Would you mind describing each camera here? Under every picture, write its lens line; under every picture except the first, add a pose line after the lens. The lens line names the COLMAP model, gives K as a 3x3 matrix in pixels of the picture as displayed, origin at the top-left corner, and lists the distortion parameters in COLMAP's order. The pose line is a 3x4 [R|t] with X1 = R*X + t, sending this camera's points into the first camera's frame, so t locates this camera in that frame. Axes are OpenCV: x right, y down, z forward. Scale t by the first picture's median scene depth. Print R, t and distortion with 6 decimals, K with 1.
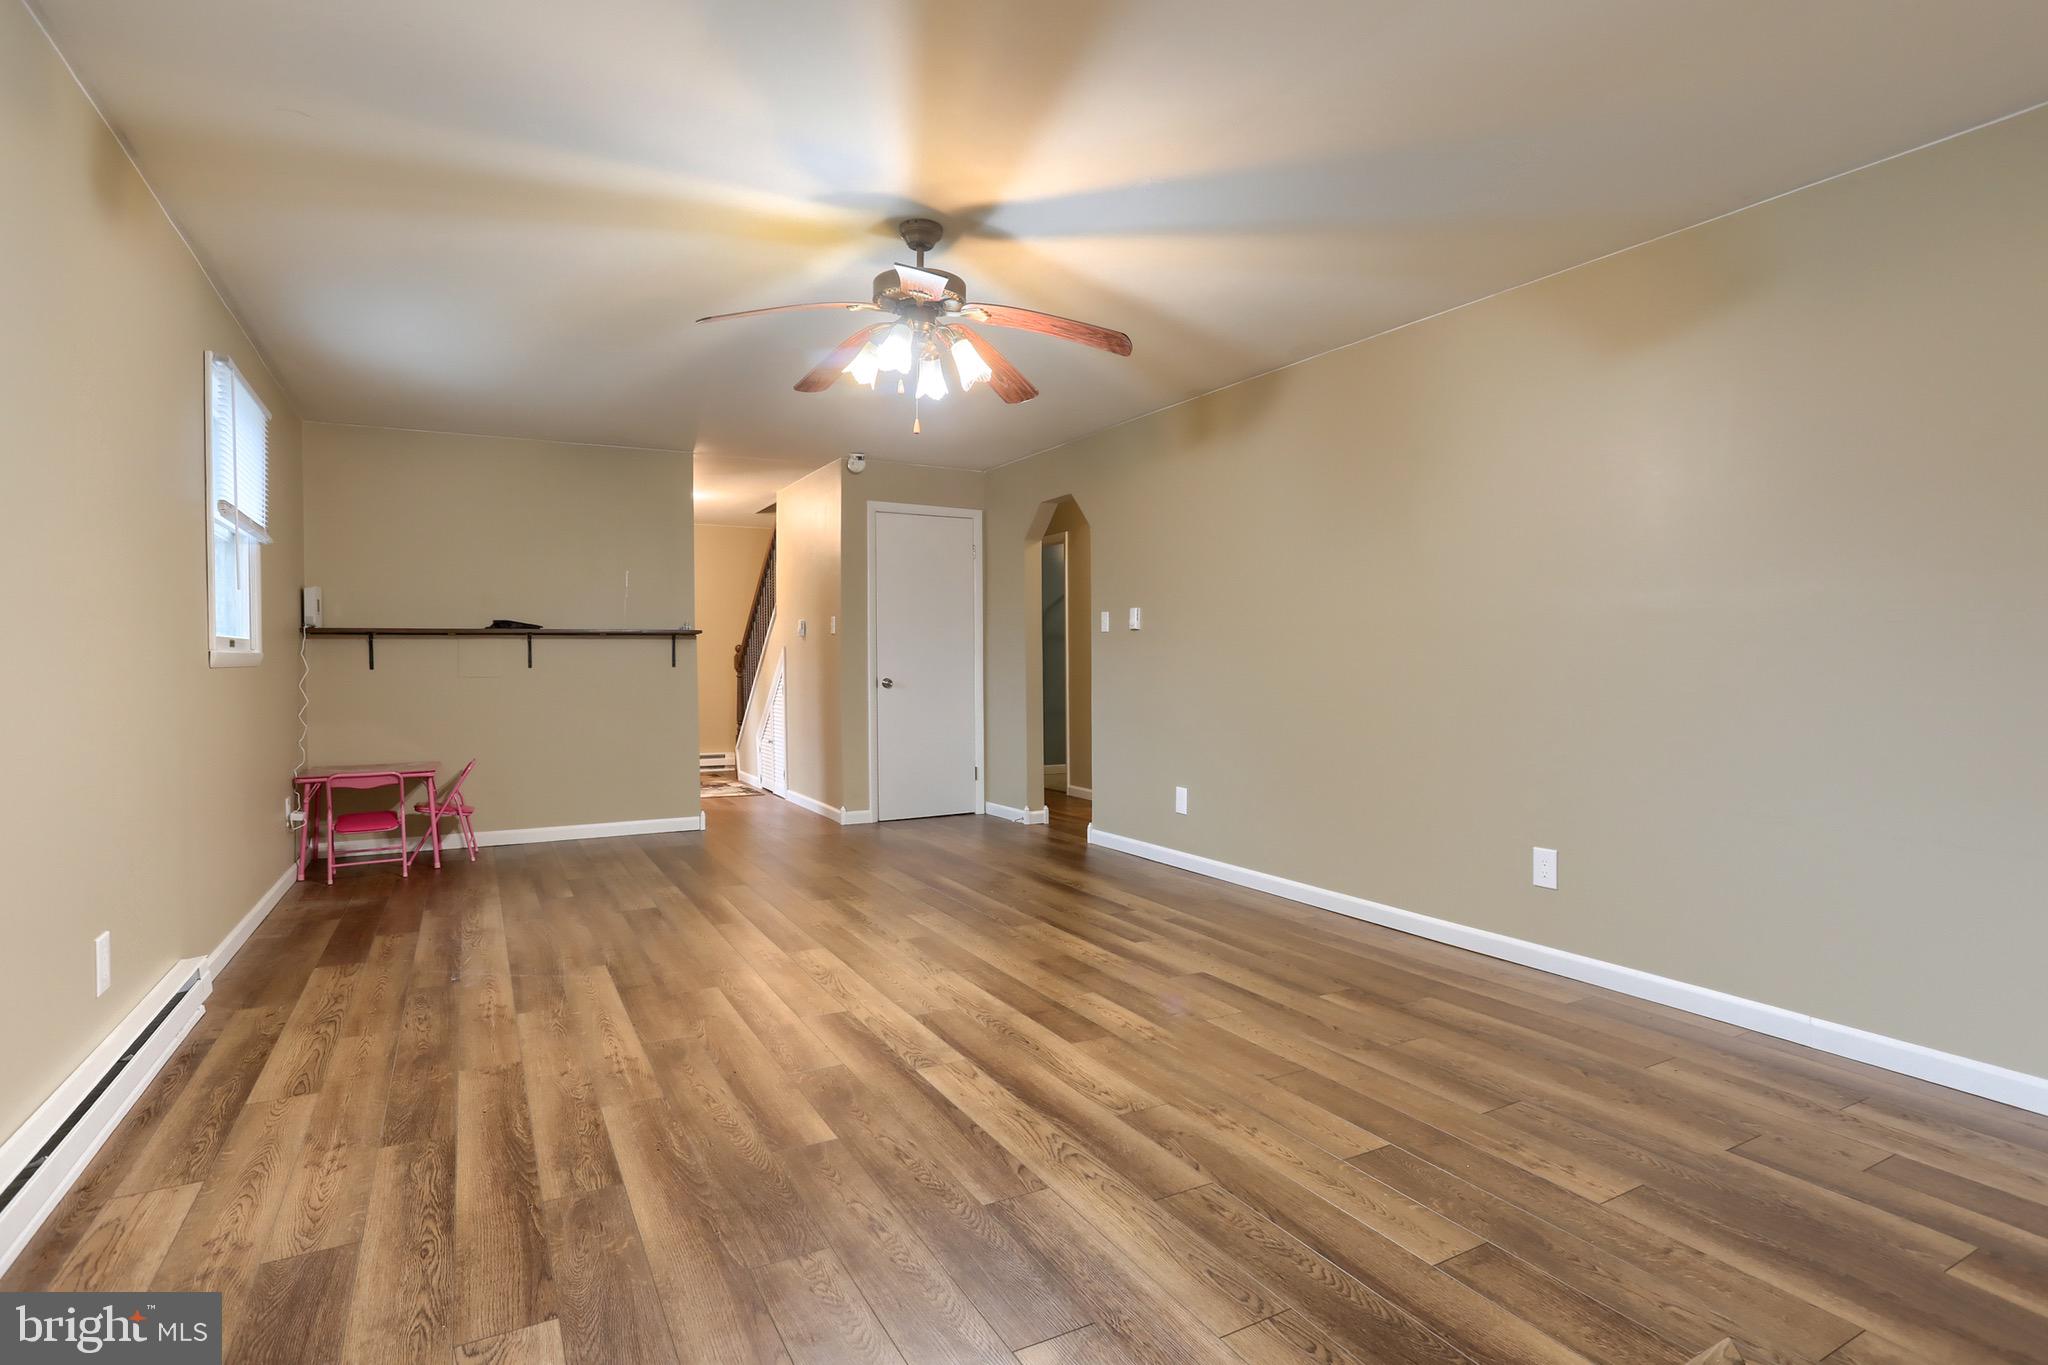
lens RADIAL K [[1009.3, 0, 1024.0], [0, 1009.3, 682.5], [0, 0, 1]] dist [-0.067509, 0.034948]
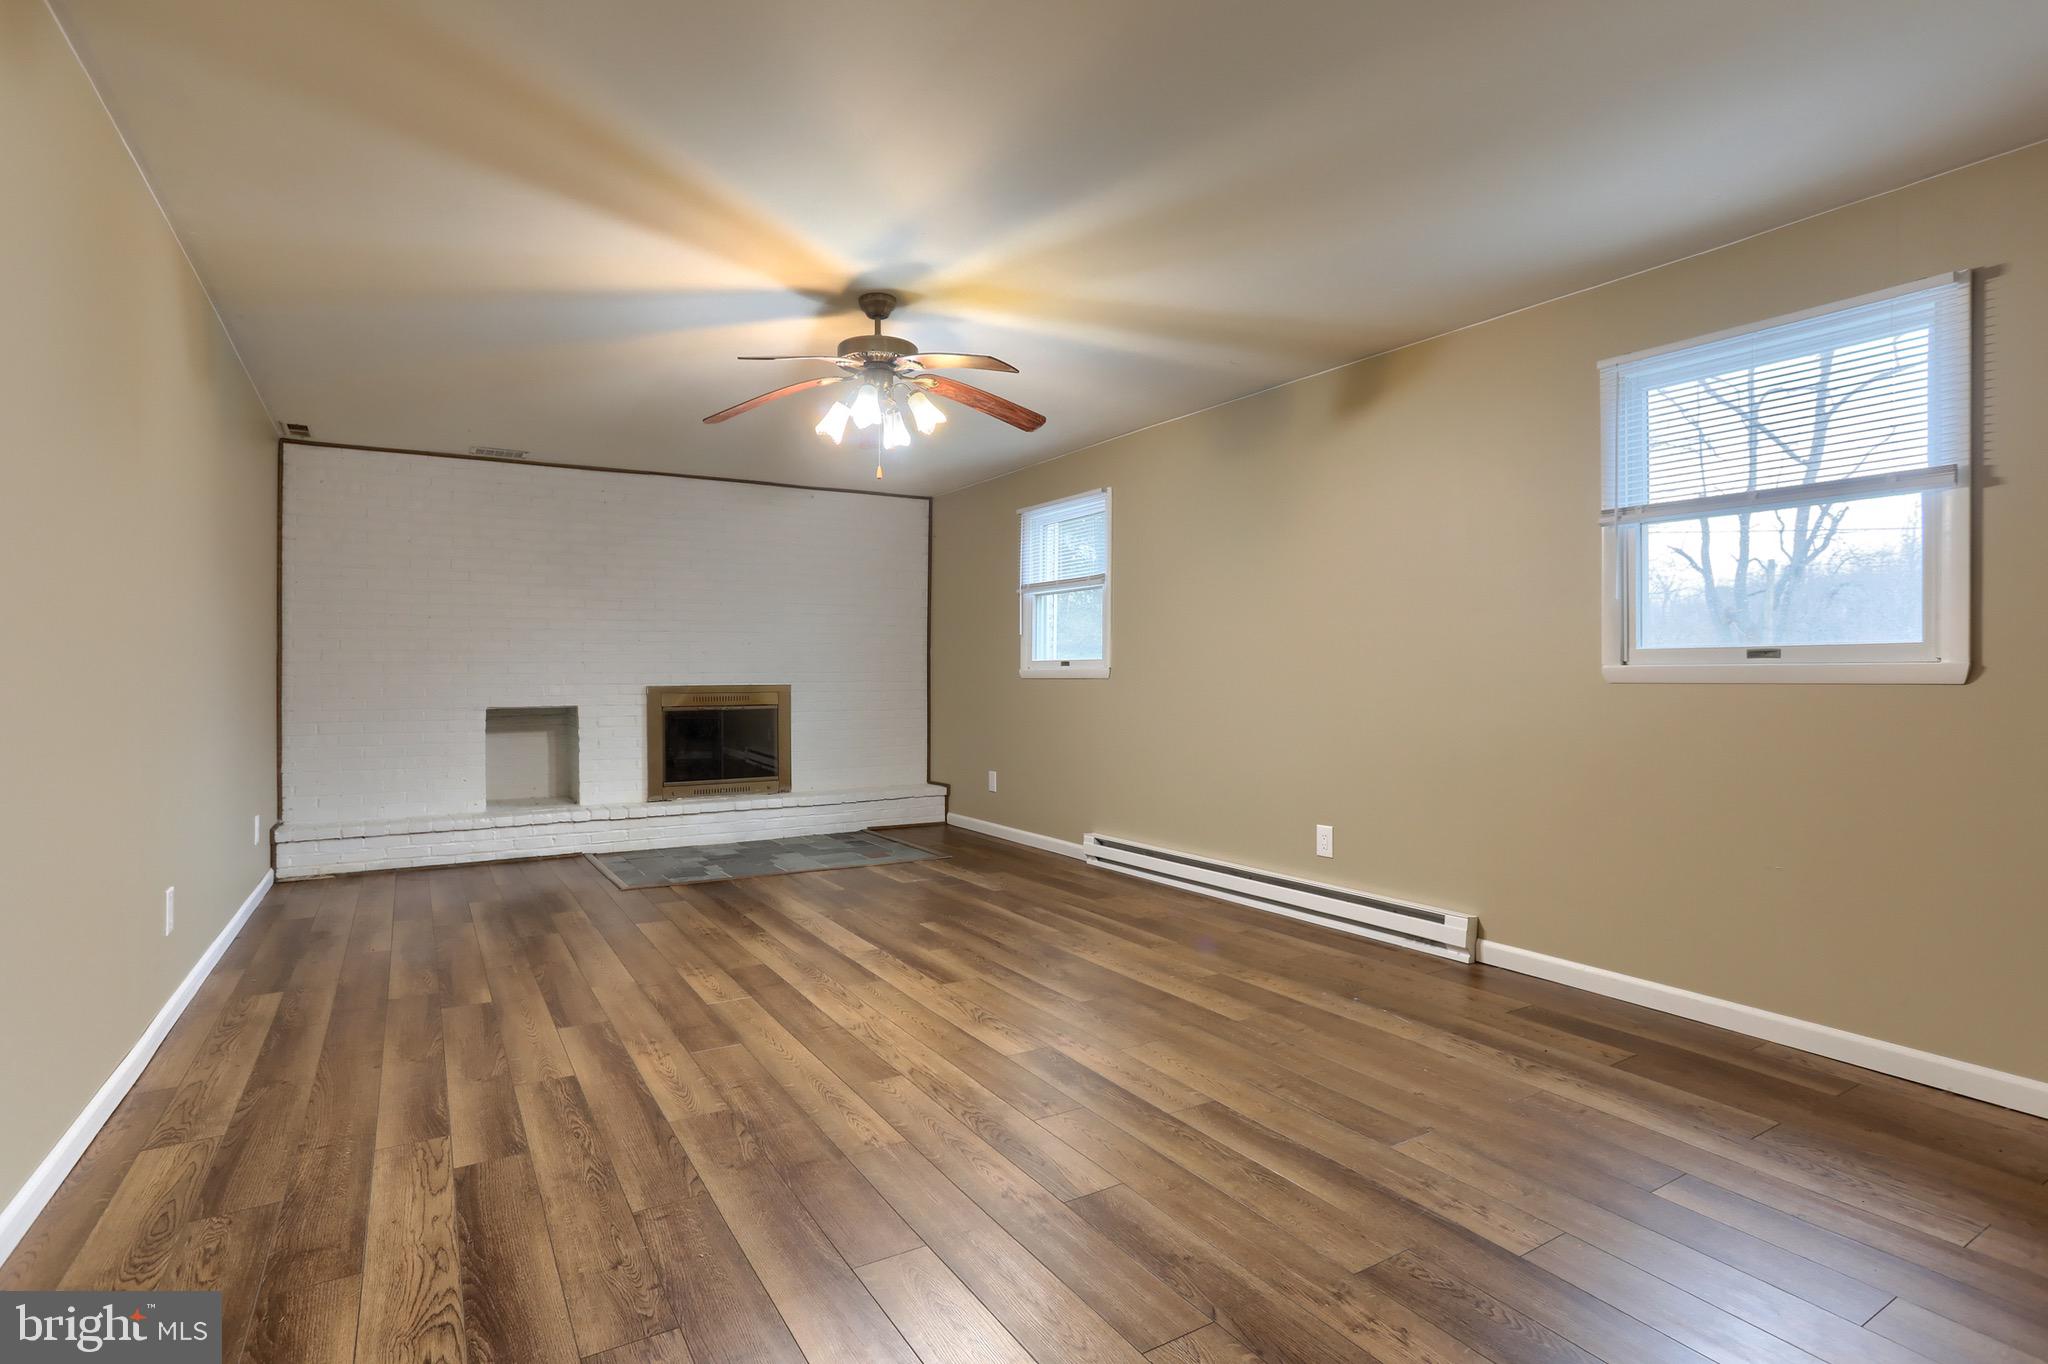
lens RADIAL K [[1009.3, 0, 1024.0], [0, 1009.3, 682.0], [0, 0, 1]] dist [-0.067509, 0.034948]
pose [[-0.998962, -0.000690, -0.045547, -0.221821], [-0.001899, 0.999647, 0.026511, -0.046275], [0.045512, 0.026570, -0.998610, 2.176827]]
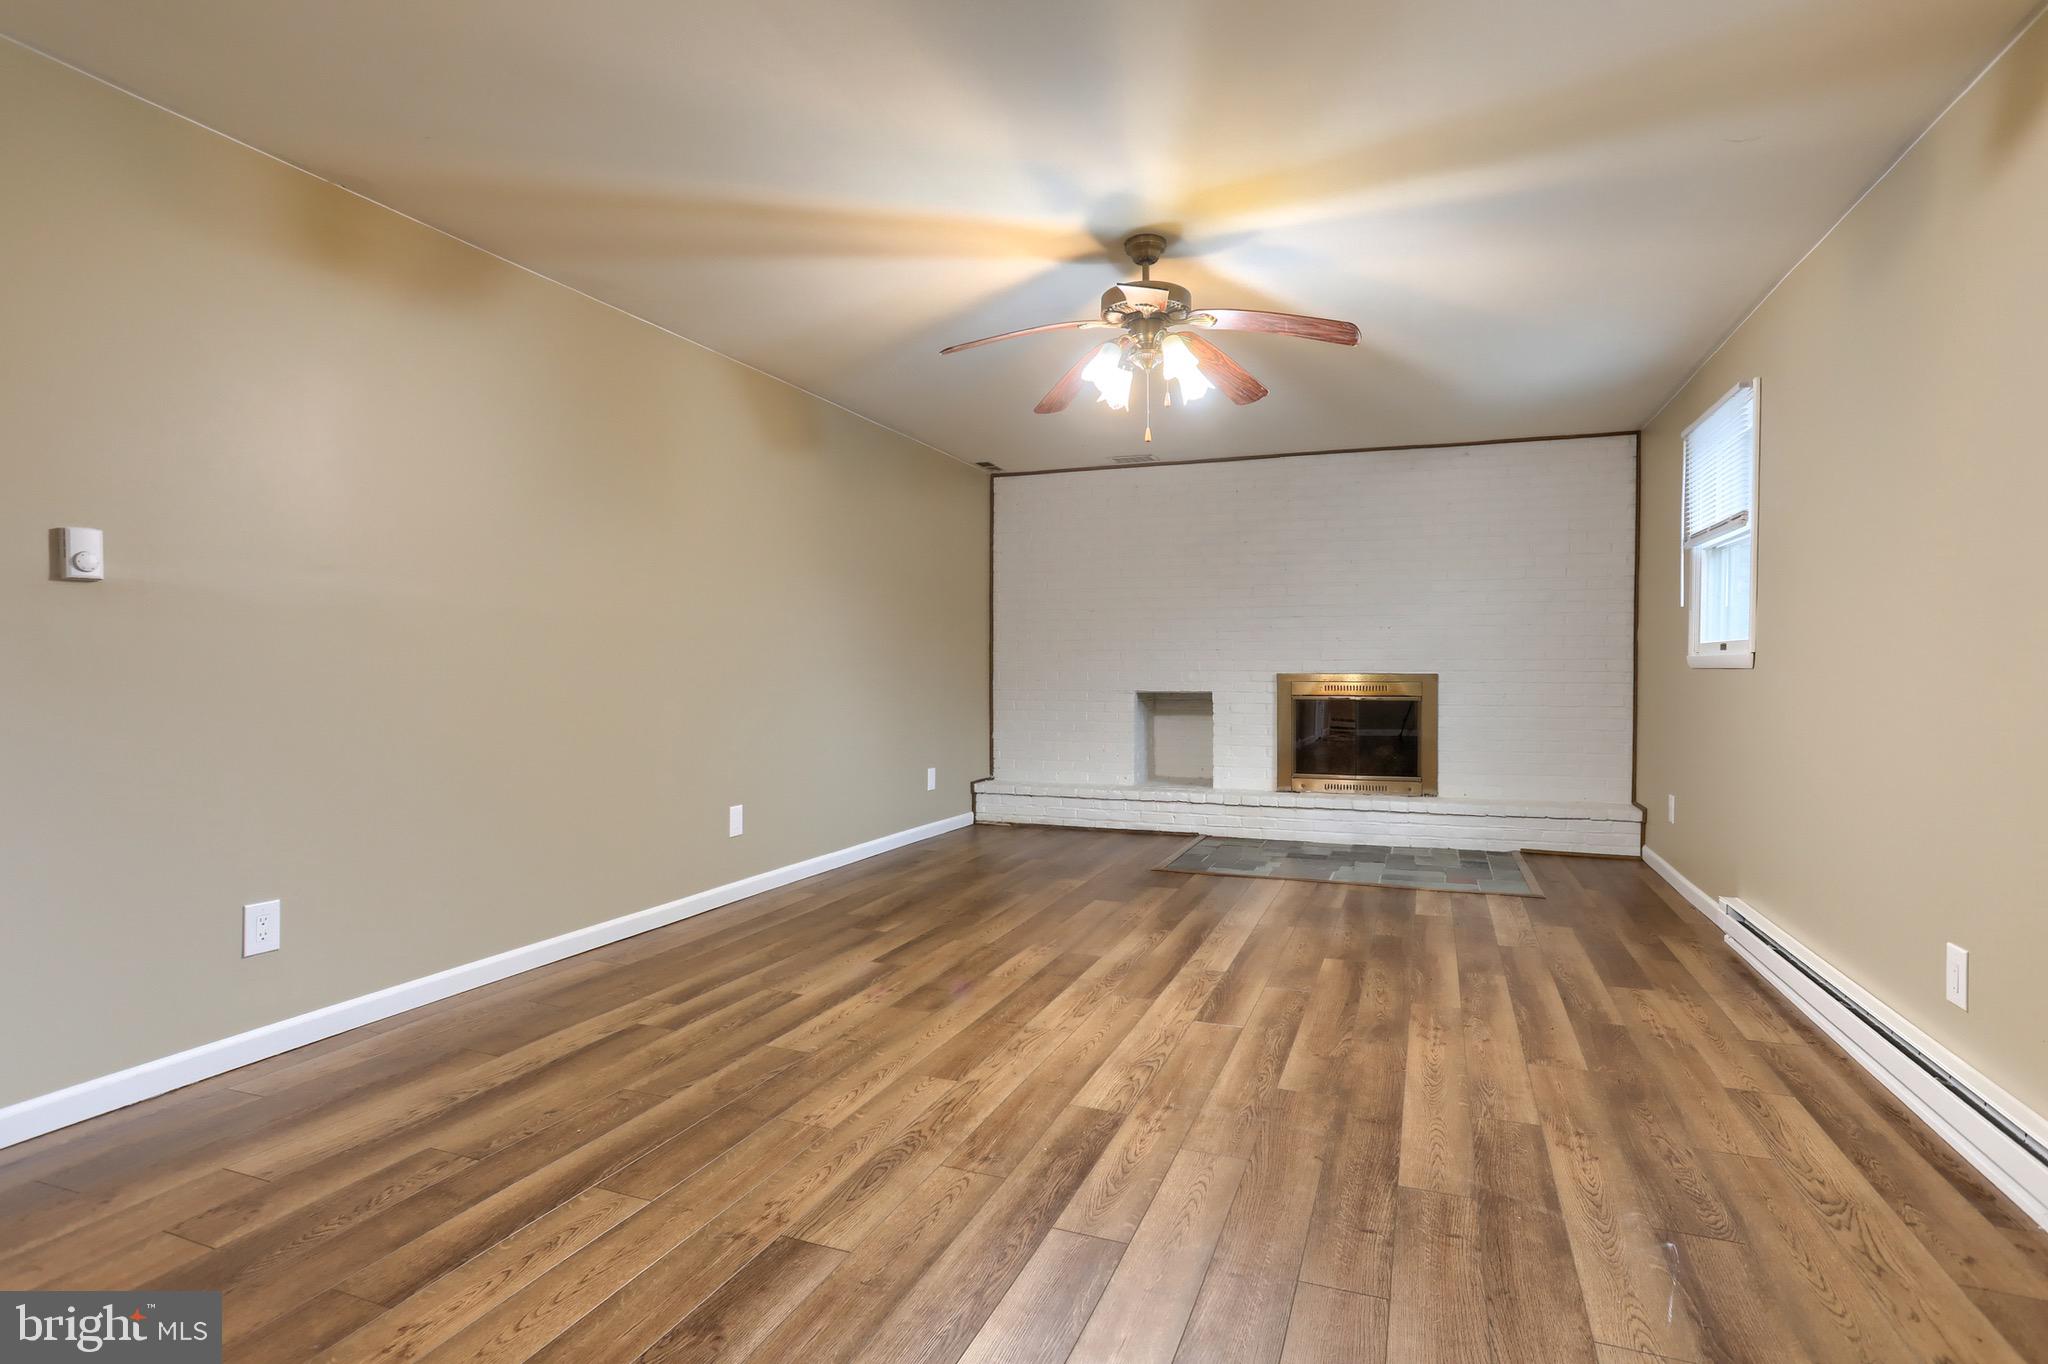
lens RADIAL K [[1043.3, 0, 1030.8], [0, 1043.3, 669.8], [0, 0, 1]] dist [-0.071416, 0.041520]
pose [[-0.639787, -0.008356, 0.768507, -0.860521], [0.010759, 0.999746, 0.019826, -0.035101], [-0.768477, 0.020953, -0.639535, 1.791879]]
